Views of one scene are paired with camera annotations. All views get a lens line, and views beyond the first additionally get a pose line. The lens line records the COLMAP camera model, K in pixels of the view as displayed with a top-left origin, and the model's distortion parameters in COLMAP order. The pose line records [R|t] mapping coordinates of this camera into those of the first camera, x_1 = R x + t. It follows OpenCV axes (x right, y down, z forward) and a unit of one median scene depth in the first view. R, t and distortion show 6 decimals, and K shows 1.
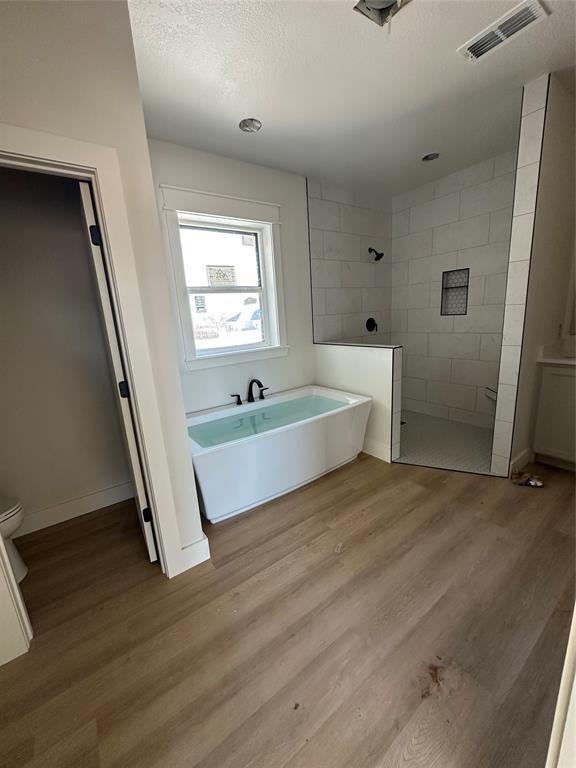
lens RADIAL K [[304.9, 0, 288.0], [0, 304.9, 384.0], [0, 0, 1]] dist [-0.002623, 0.000308]
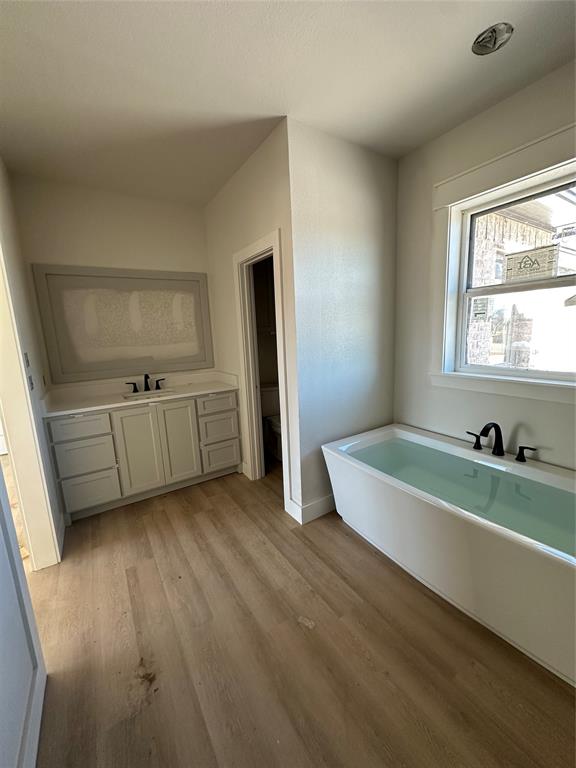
lens RADIAL K [[304.9, 0, 288.0], [0, 304.9, 384.0], [0, 0, 1]] dist [-0.002623, 0.000308]
pose [[-0.046353, 0.237364, -0.970314, 0.836285], [-0.179059, 0.953651, 0.241841, -0.277300], [0.982746, 0.184953, -0.001702, 0.853213]]
